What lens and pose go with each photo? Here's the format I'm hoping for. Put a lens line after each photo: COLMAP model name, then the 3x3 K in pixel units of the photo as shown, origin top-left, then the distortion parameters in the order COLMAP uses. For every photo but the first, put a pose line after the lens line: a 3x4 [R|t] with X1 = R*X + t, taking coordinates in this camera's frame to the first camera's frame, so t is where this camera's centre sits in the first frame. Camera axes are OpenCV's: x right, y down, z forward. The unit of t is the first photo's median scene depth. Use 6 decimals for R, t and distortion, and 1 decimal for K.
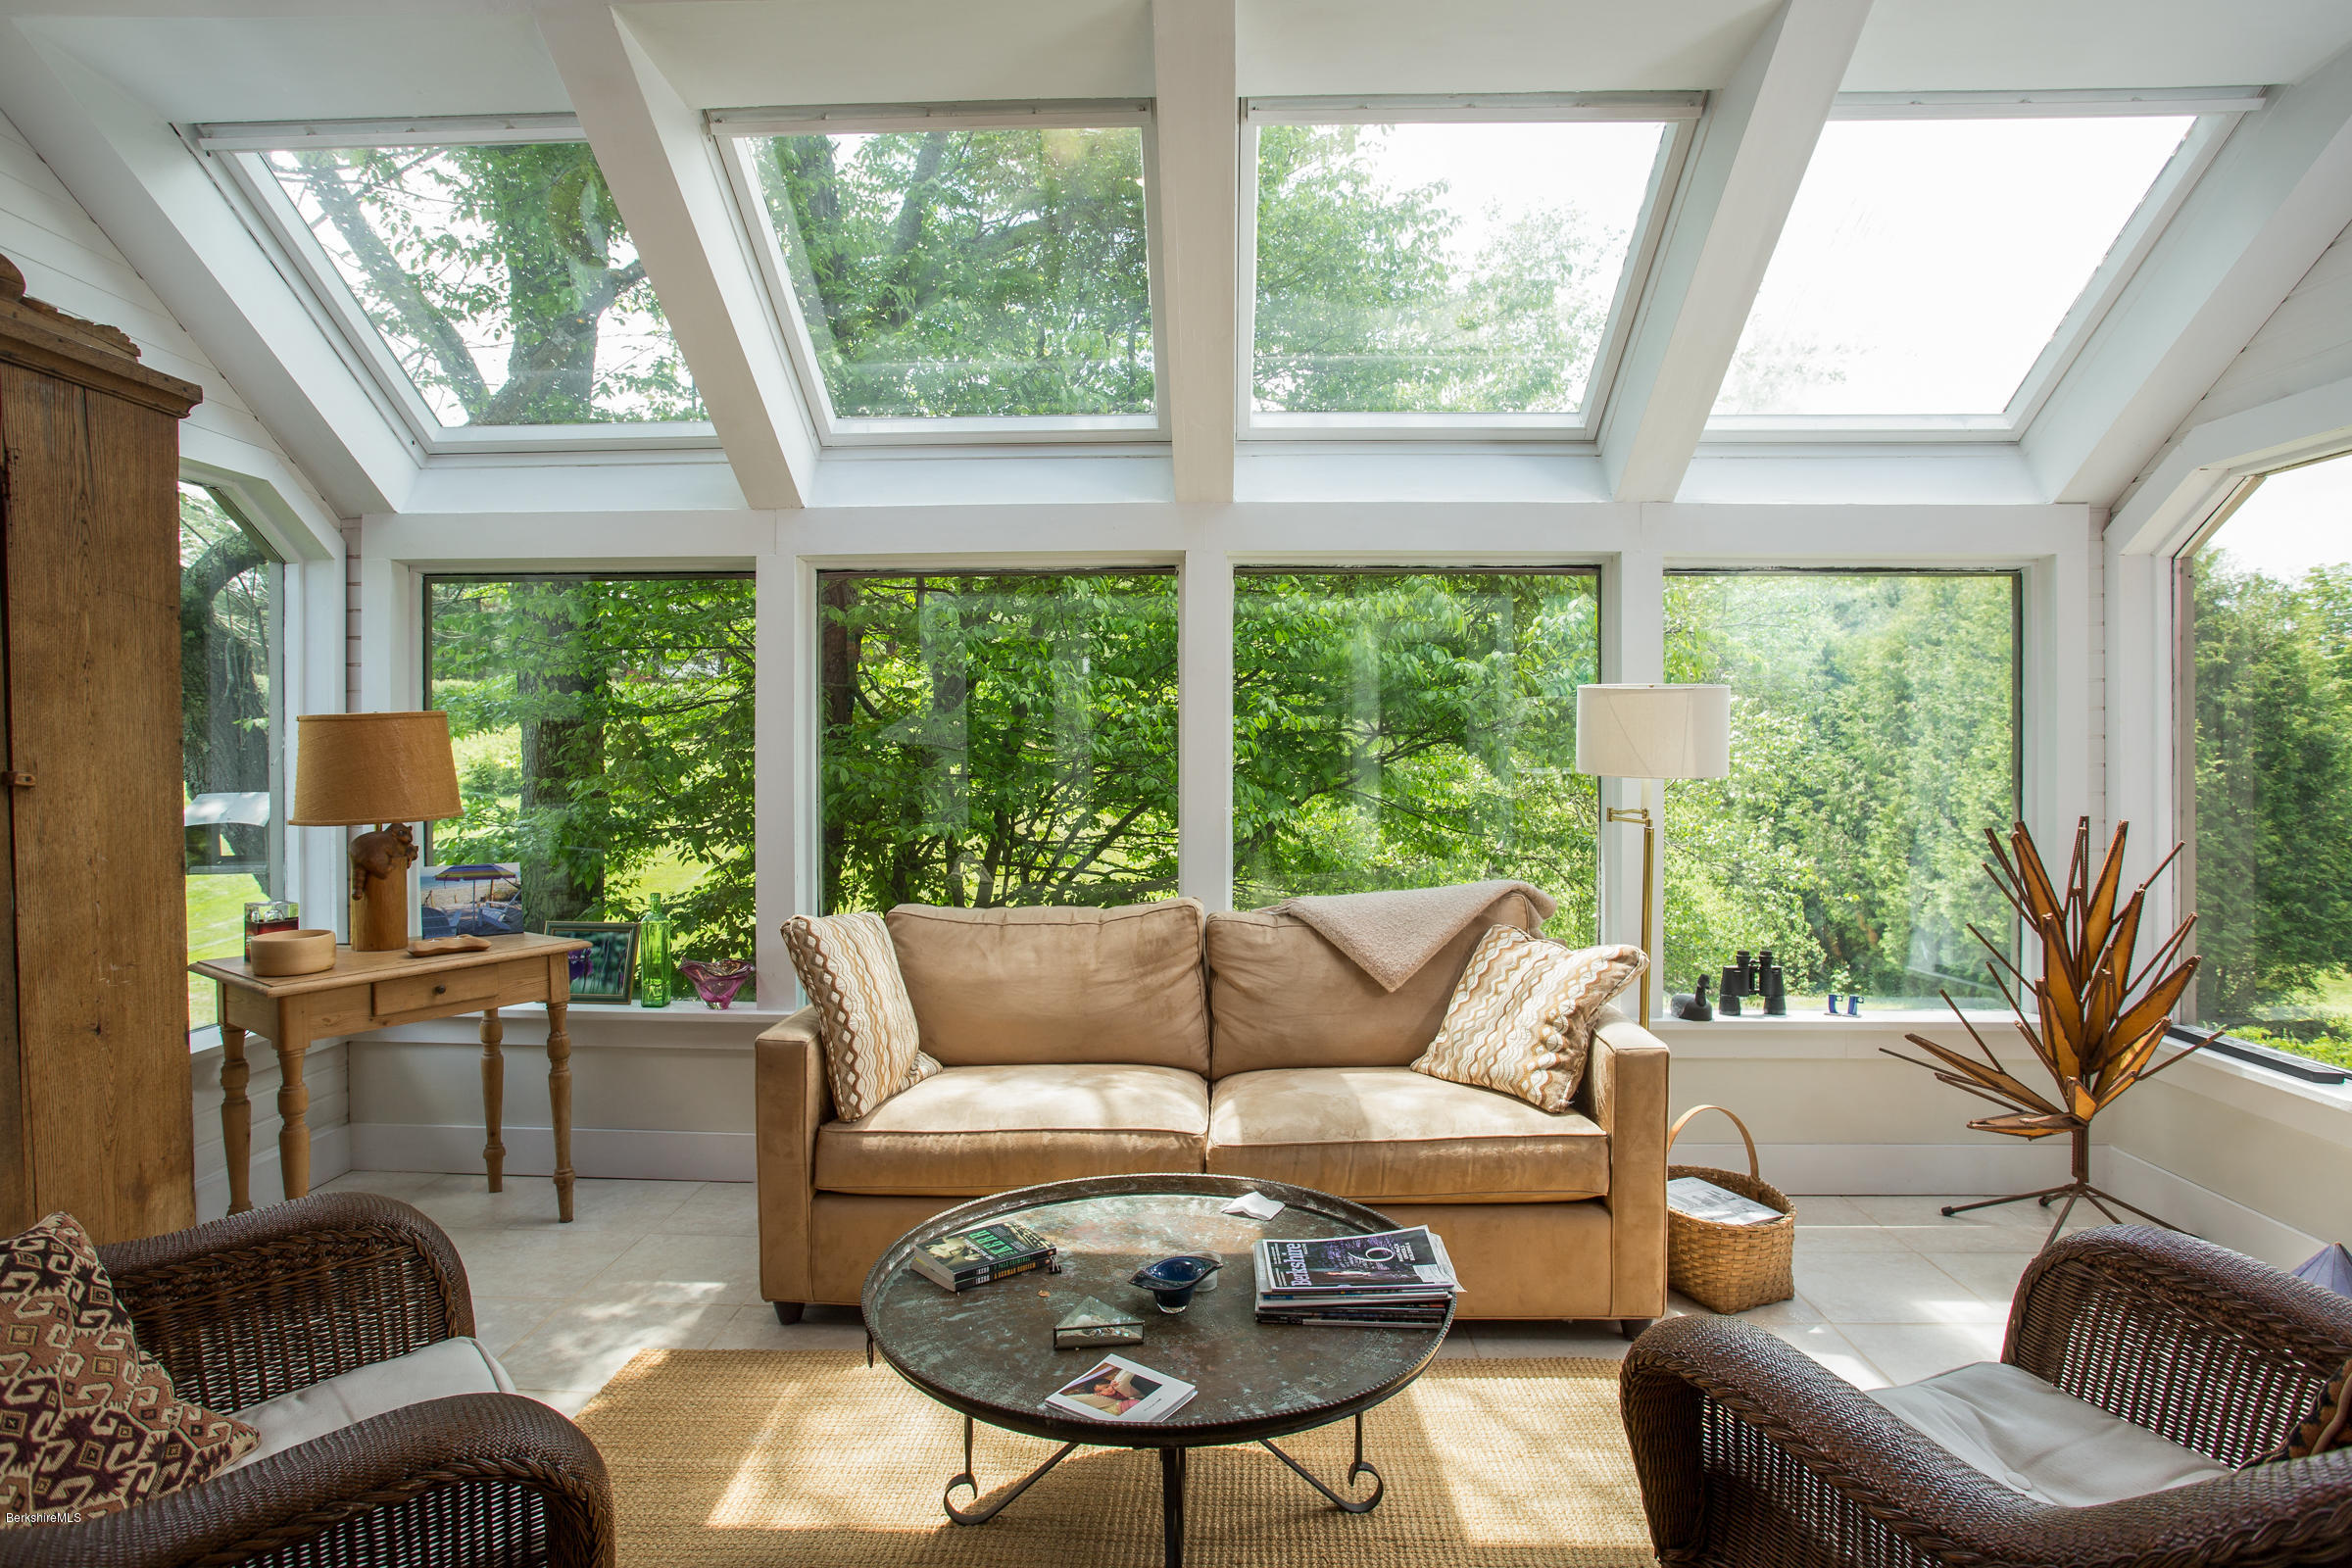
lens RADIAL K [[1293.6, 0, 1161.2], [0, 1293.6, 766.9], [0, 0, 1]] dist [-0.000544, 0.001865]
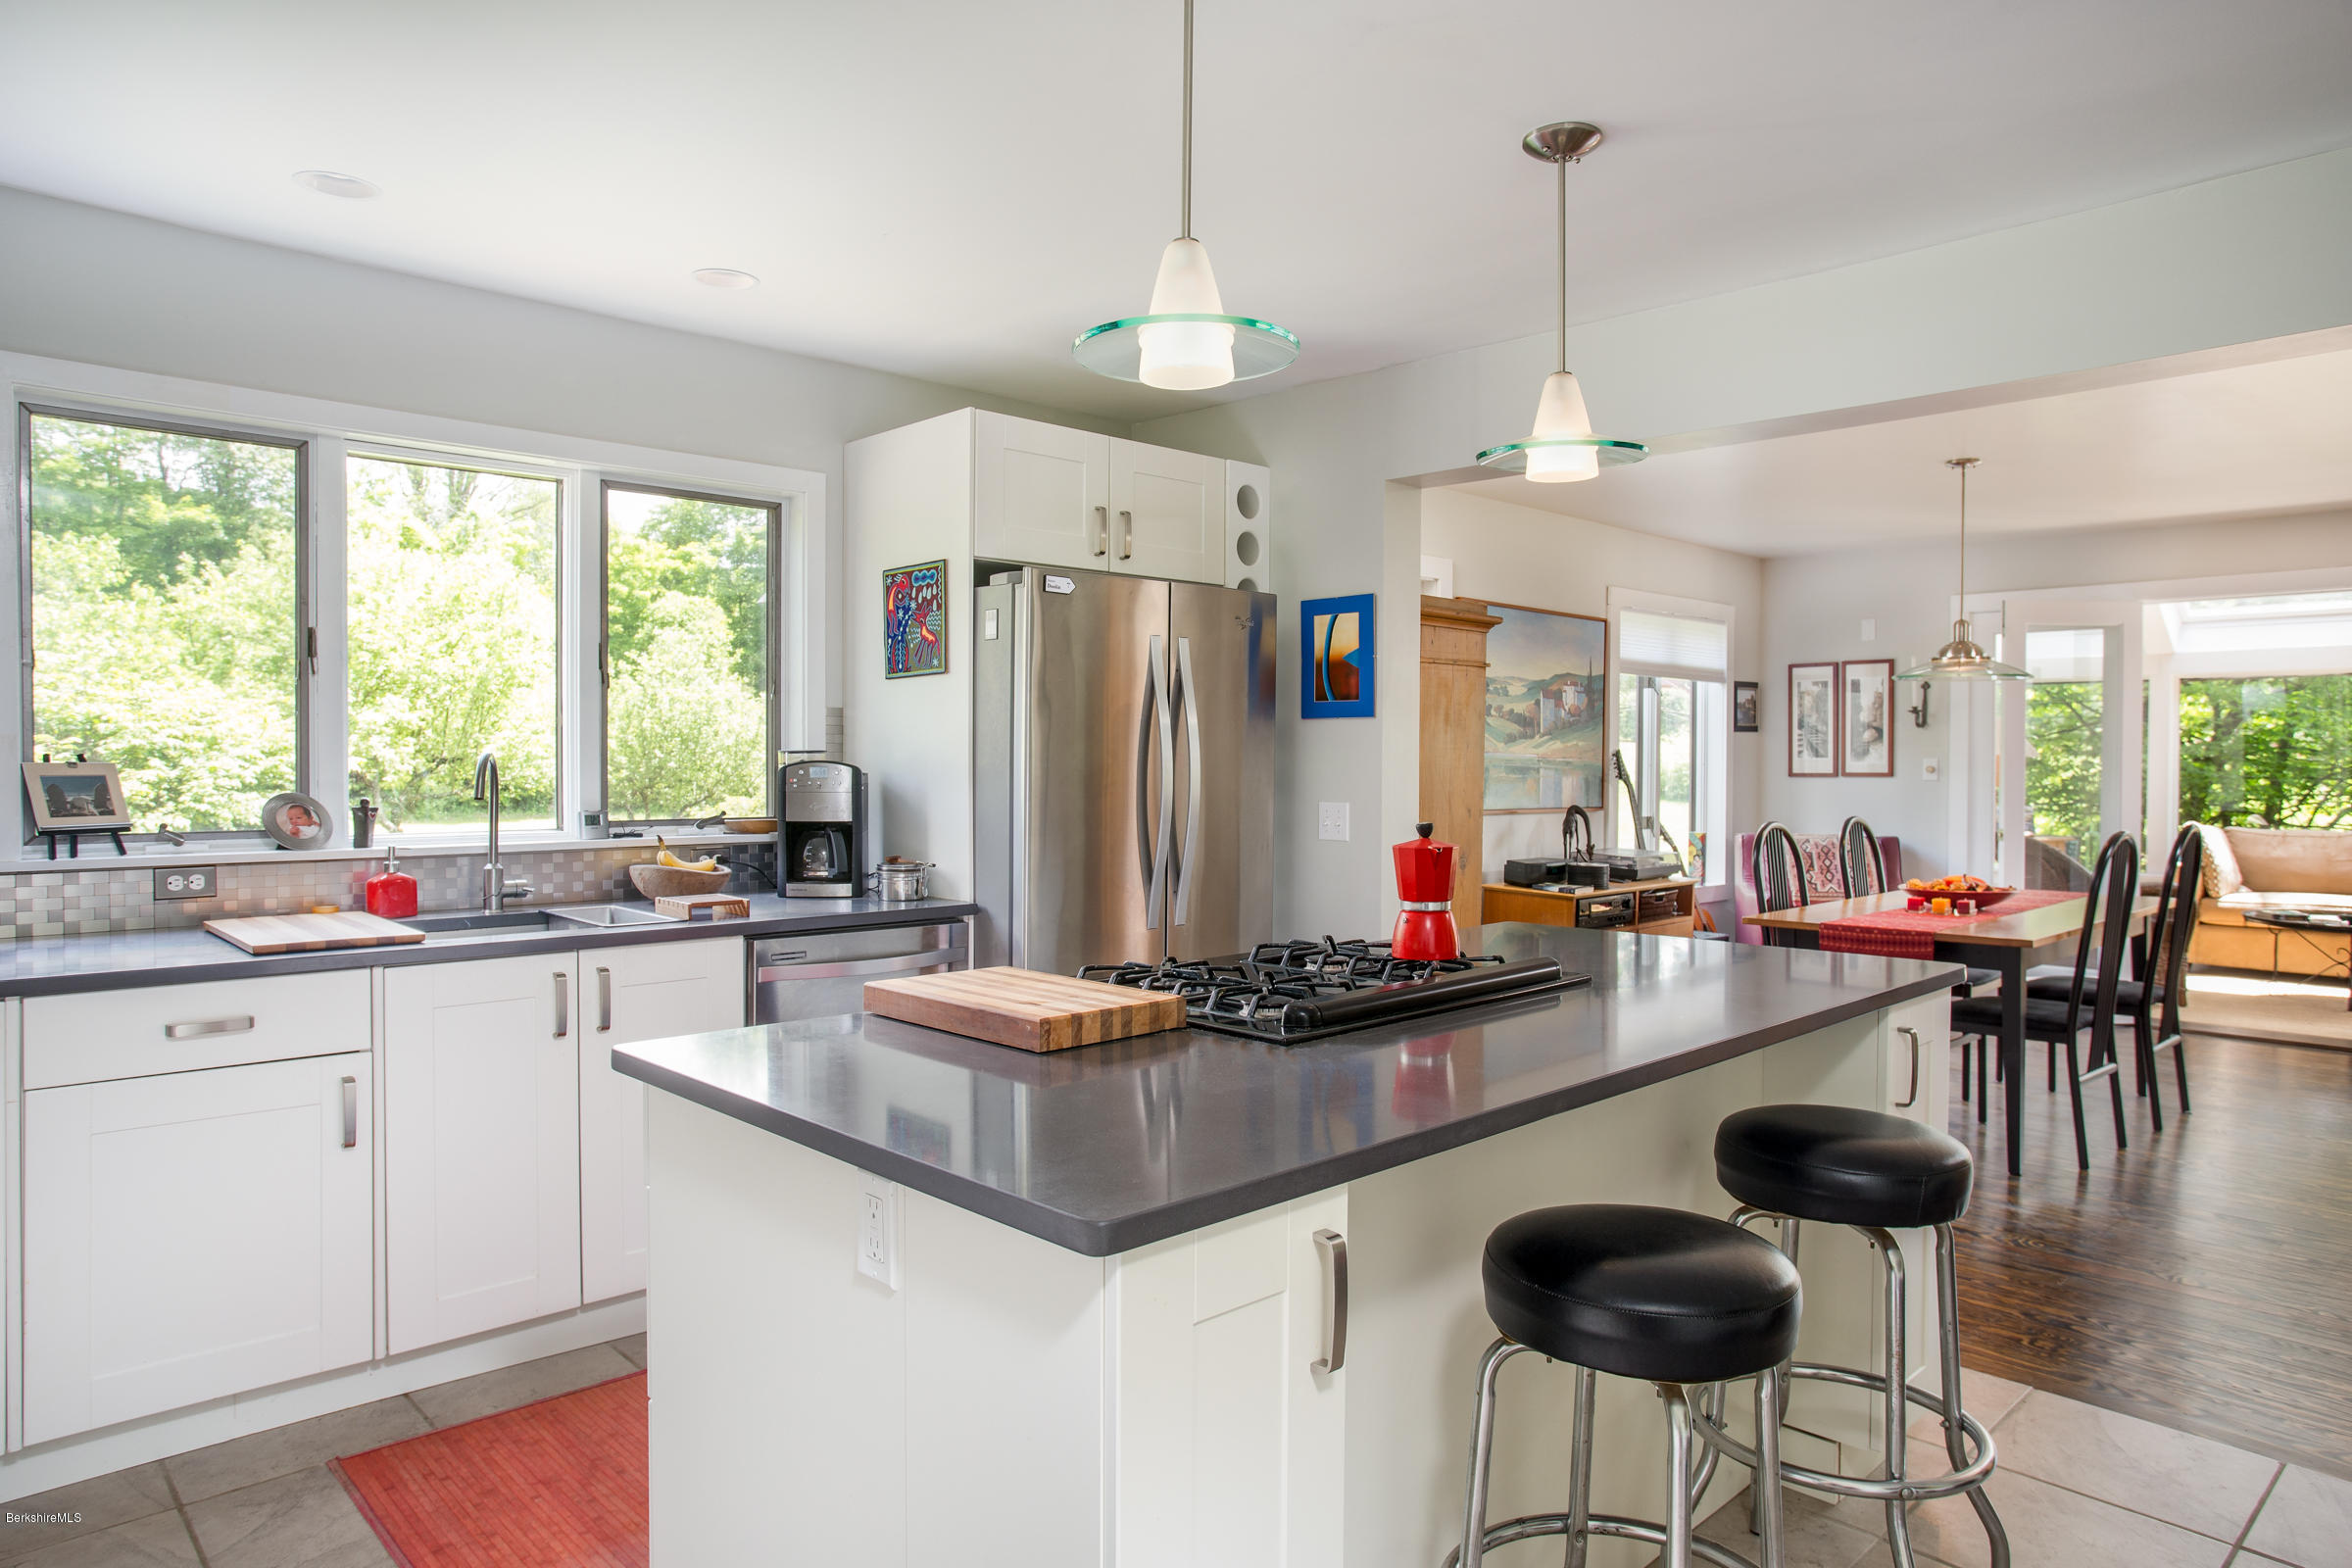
lens RADIAL K [[1415.2, 0, 1183.2], [0, 1415.2, 777.1], [0, 0, 1]] dist [-0.005642, 0.004536]
pose [[0.729827, 0.014017, -0.683488, 0.166093], [-0.014373, 0.999883, 0.005158, 0.035529], [0.683480, 0.006059, 0.729944, -2.196315]]
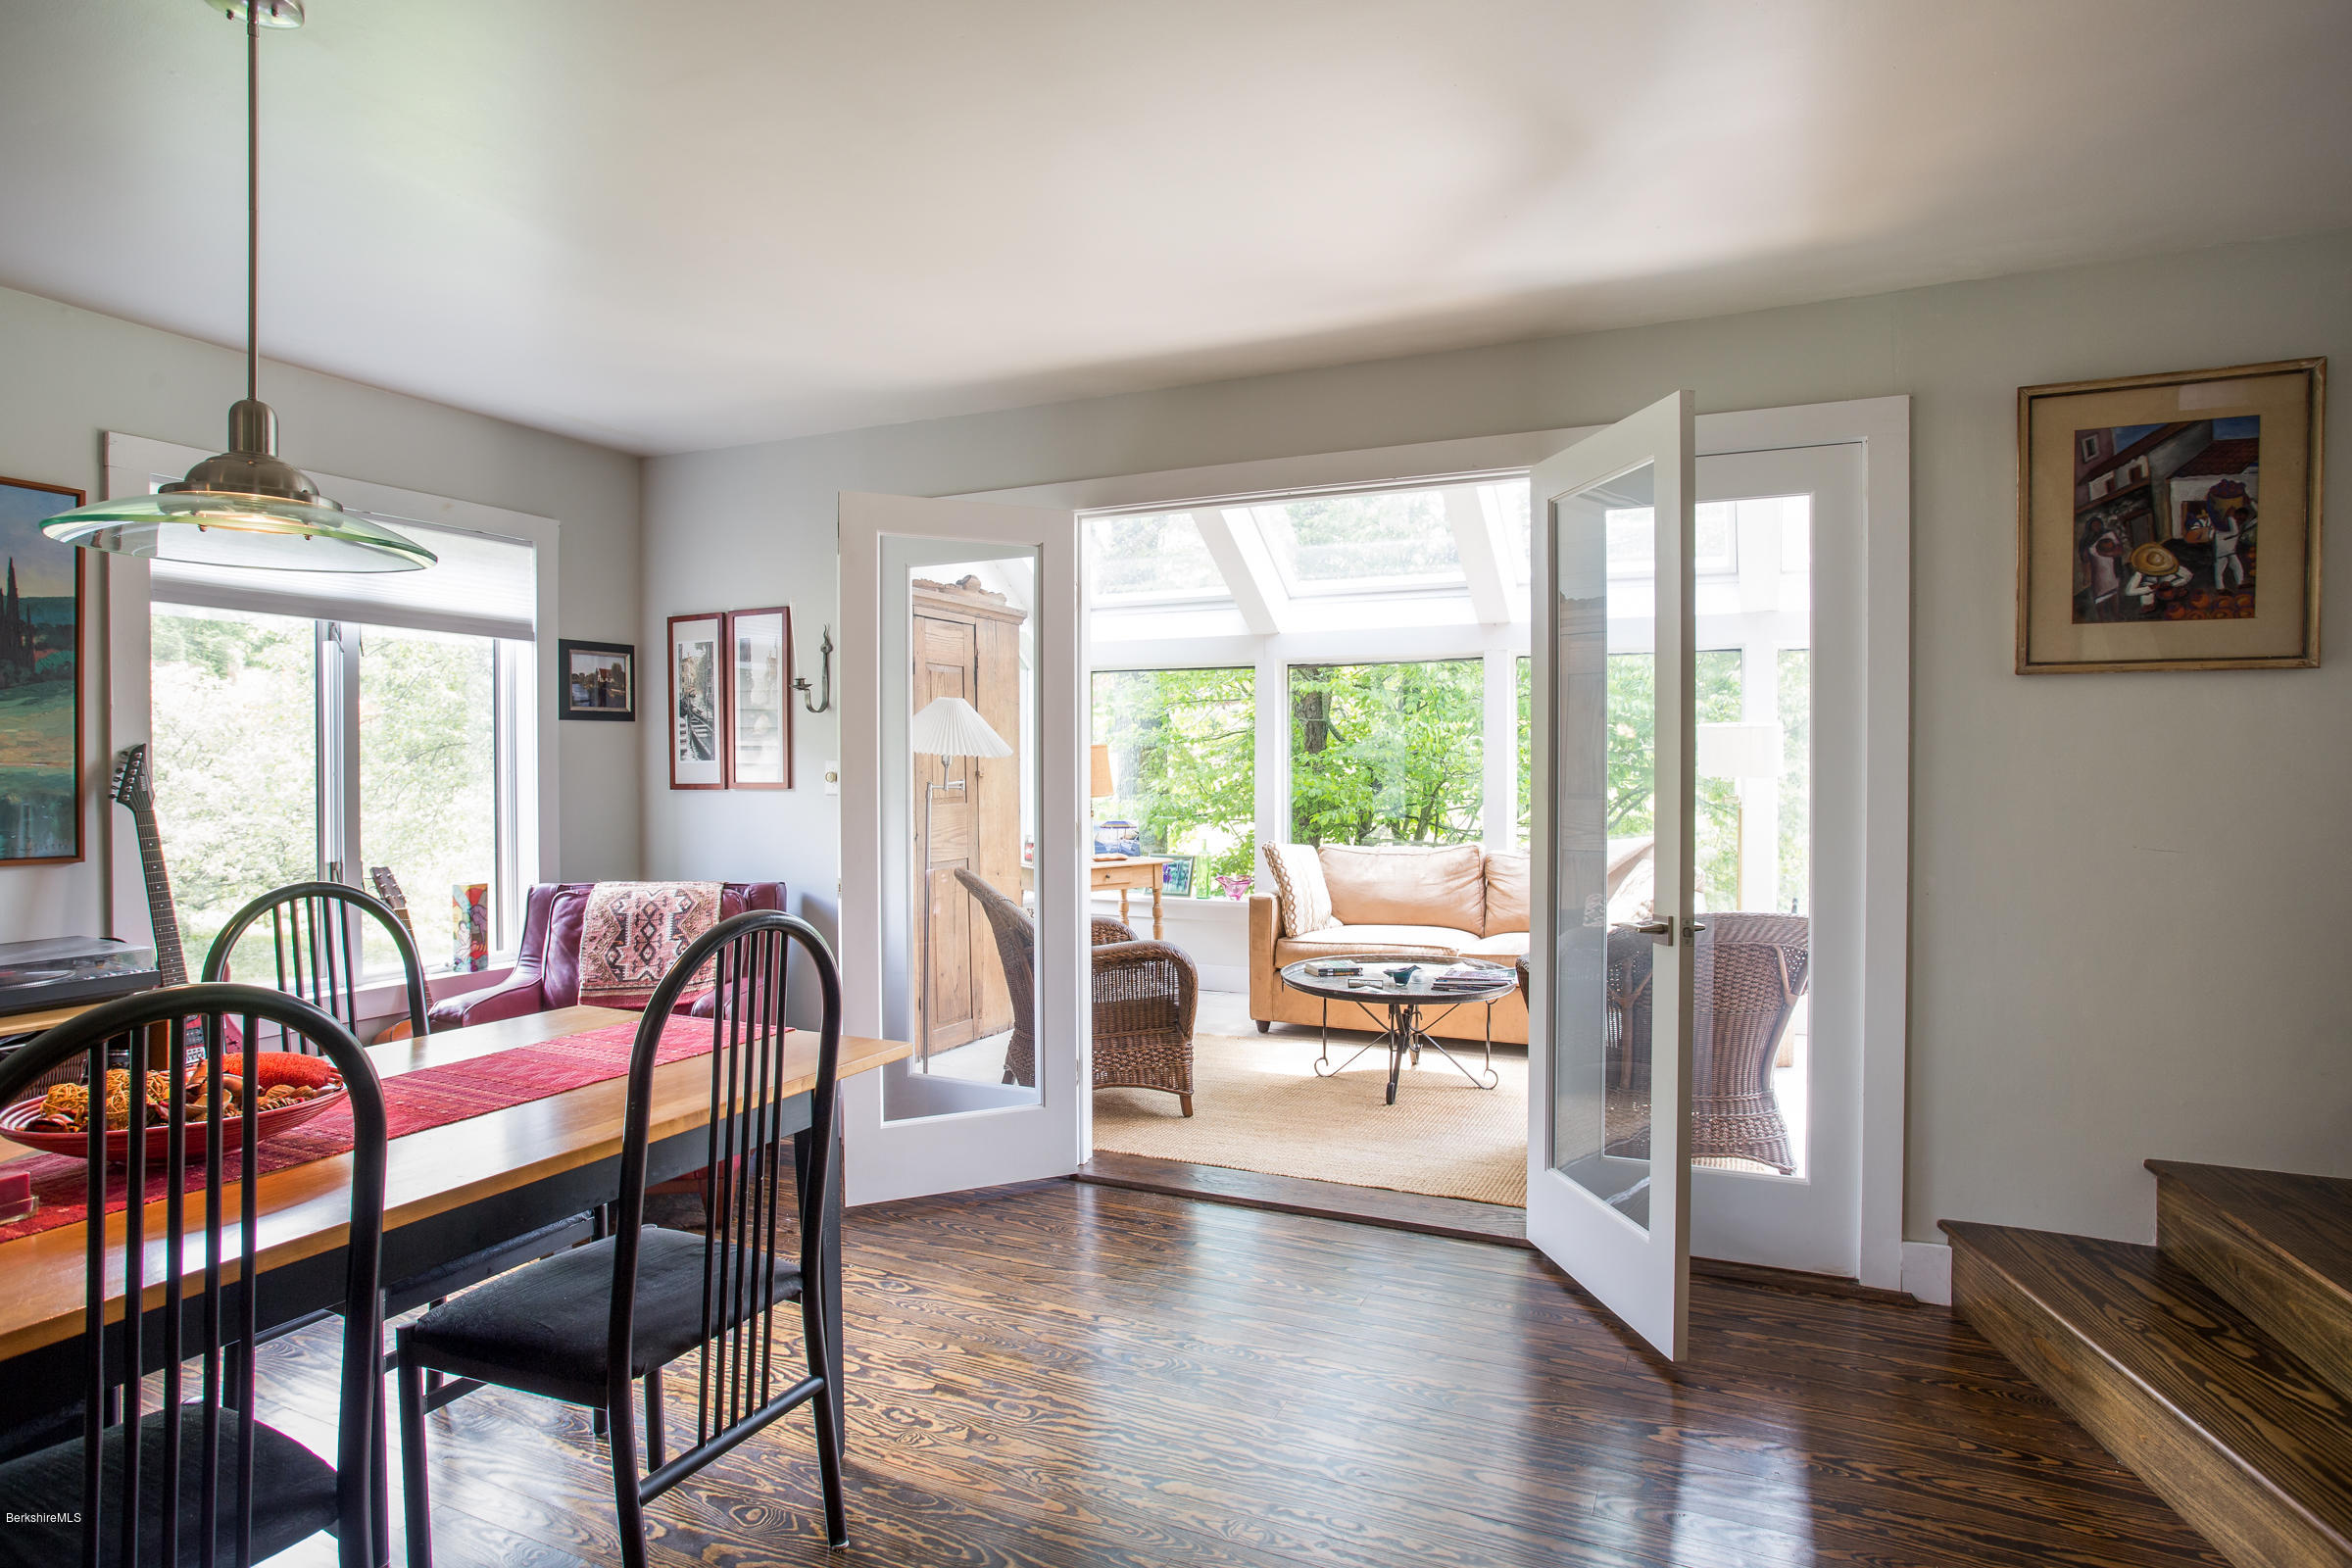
lens RADIAL K [[1293.6, 0, 1159.8], [0, 1293.6, 777.5], [0, 0, 1]] dist [-0.000544, 0.001865]
pose [[0.923684, 0.003314, -0.383142, 0.313171], [-0.005870, 0.999968, -0.005502, 0.023427], [0.383111, 0.007331, 0.923673, -0.878798]]
